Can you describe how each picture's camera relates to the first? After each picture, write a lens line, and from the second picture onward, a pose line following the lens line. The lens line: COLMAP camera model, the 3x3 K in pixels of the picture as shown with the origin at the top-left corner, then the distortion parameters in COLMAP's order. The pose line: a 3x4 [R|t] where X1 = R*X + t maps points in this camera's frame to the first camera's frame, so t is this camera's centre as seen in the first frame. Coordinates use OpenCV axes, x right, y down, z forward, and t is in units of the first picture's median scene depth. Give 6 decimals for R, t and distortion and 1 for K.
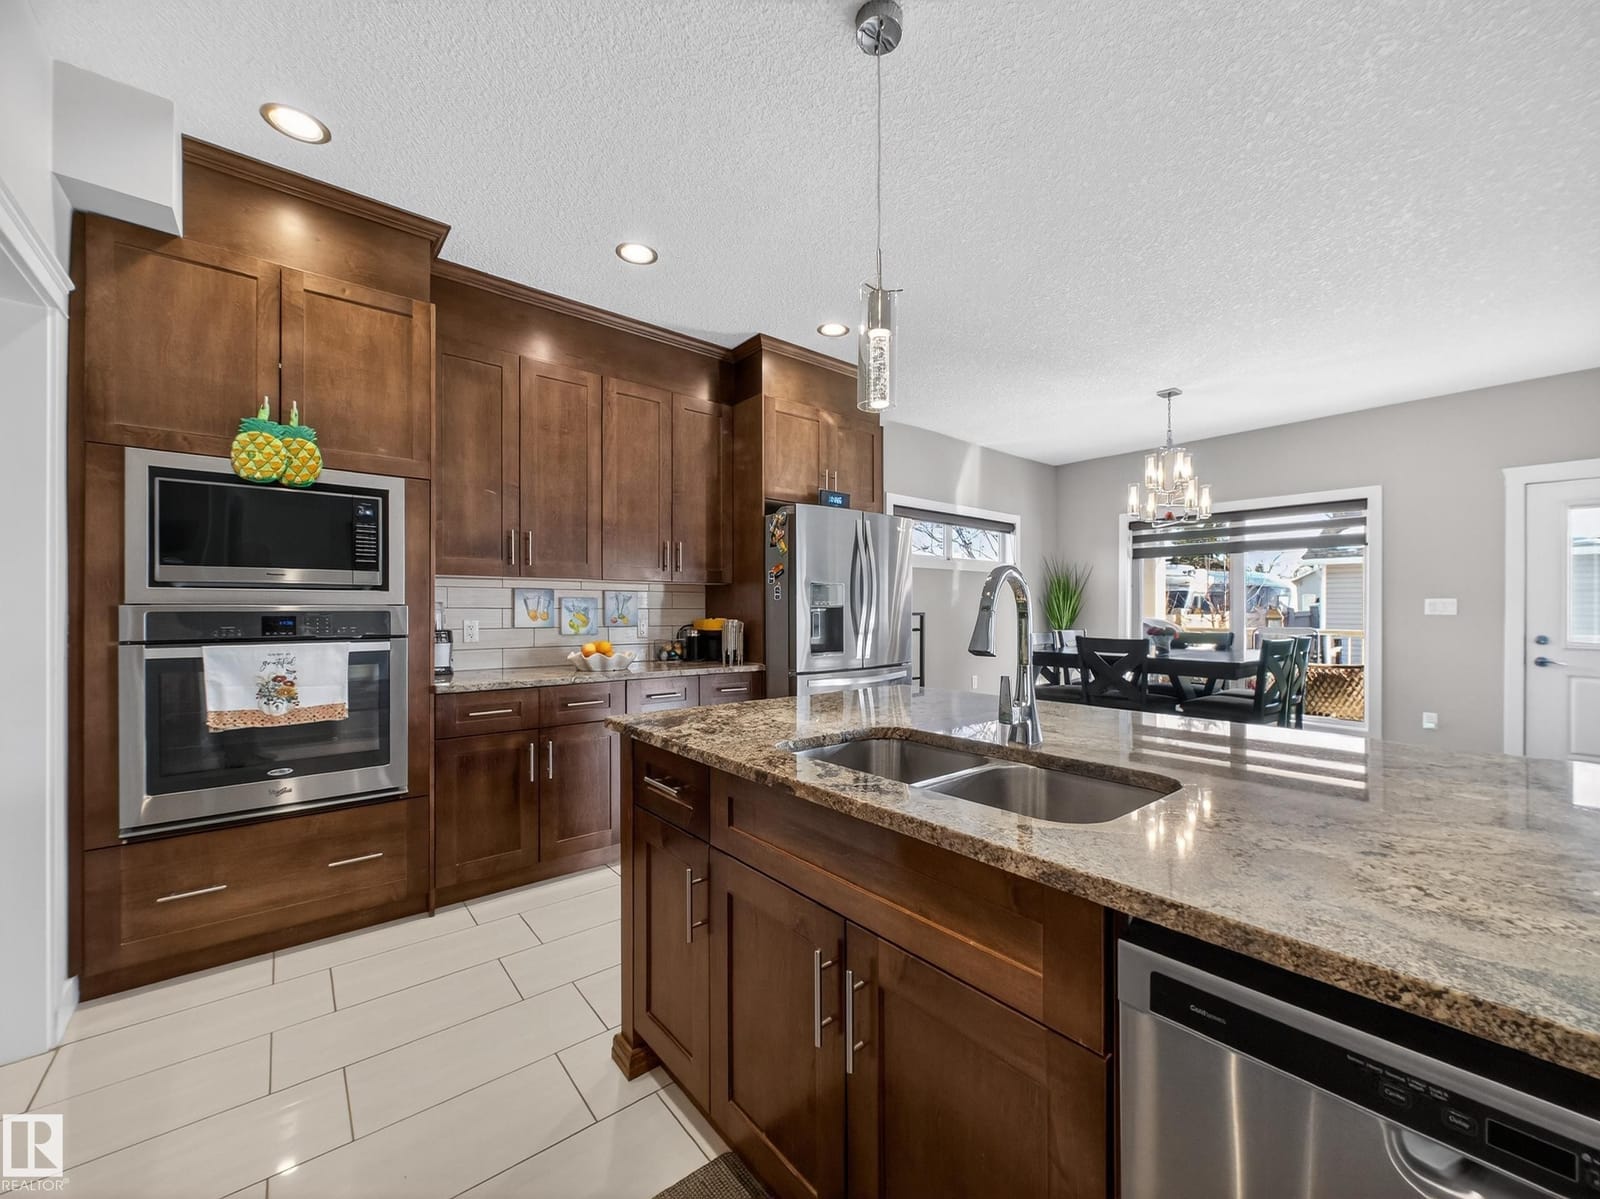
lens RADIAL K [[642.2, 0, 819.8], [0, 642.2, 611.6], [0, 0, 1]] dist [-0.017806, 0.004404]
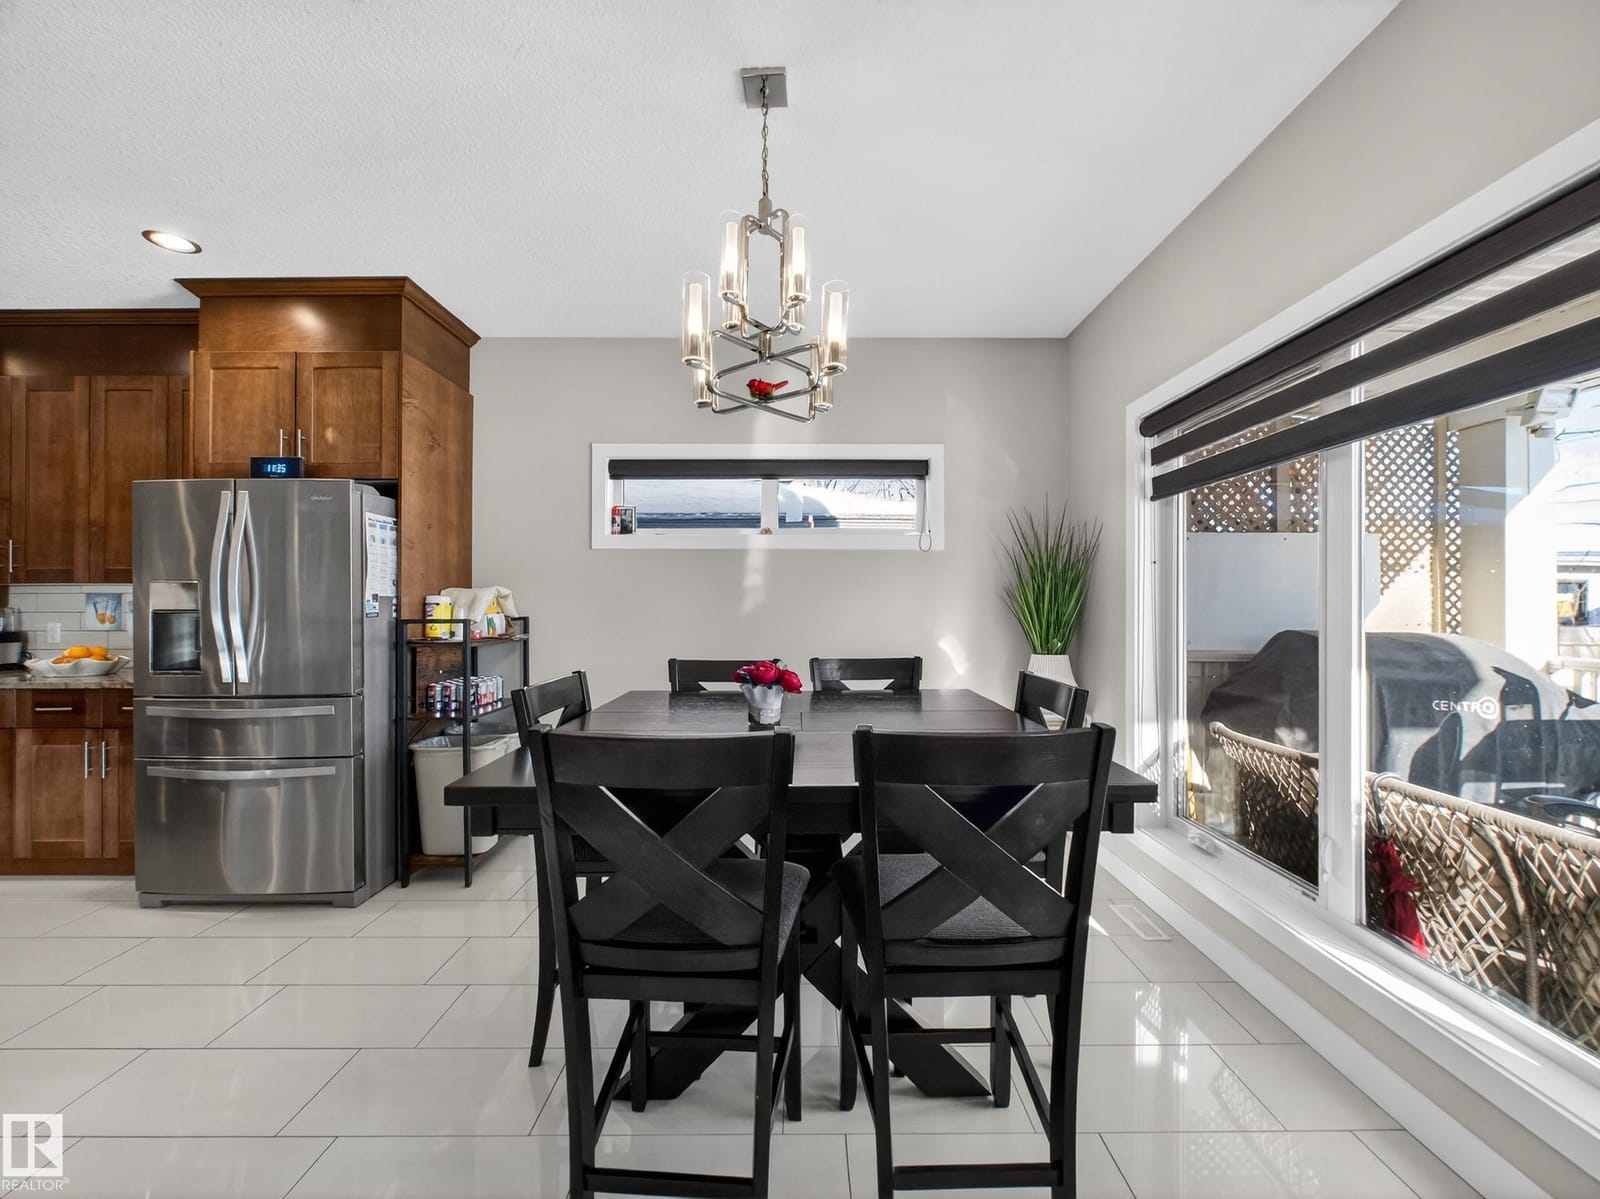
lens RADIAL K [[642.2, 0, 809.5], [0, 642.2, 610.8], [0, 0, 1]] dist [-0.017806, 0.004404]
pose [[0.755211, 0.007164, -0.655443, 1.250708], [-0.004570, 0.999974, 0.005664, -0.020377], [0.655466, -0.001282, 0.755223, 1.091983]]
